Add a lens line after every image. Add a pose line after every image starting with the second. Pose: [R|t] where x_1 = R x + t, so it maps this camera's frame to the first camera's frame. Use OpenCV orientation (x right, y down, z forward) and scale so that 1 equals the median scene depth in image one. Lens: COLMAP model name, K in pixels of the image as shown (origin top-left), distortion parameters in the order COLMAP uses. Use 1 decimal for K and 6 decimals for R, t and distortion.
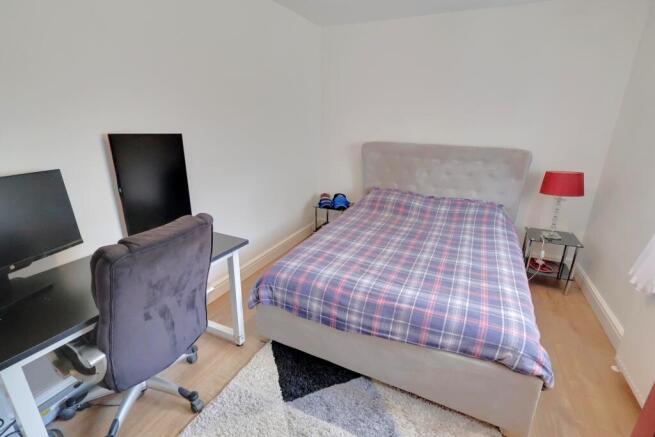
lens RADIAL K [[311.2, 0, 324.6], [0, 311.2, 214.3], [0, 0, 1]] dist [-0.001978, 0.000203]
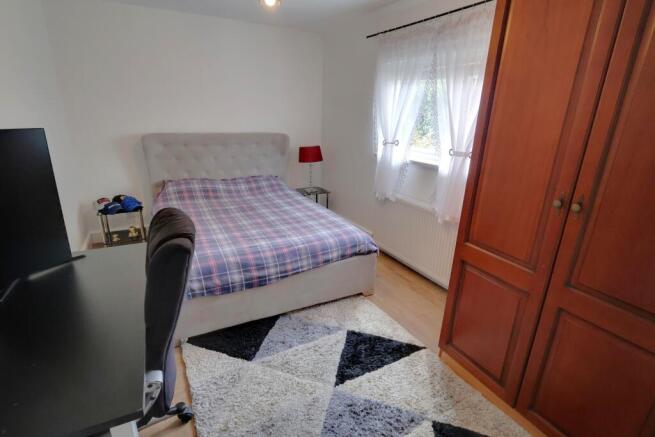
lens RADIAL K [[311.2, 0, 324.6], [0, 311.2, 214.3], [0, 0, 1]] dist [-0.001978, 0.000203]
pose [[0.608873, -0.244019, 0.754803, -0.618131], [0.225330, 0.965520, 0.130376, 0.000645], [-0.760592, 0.090698, 0.642864, 0.016441]]
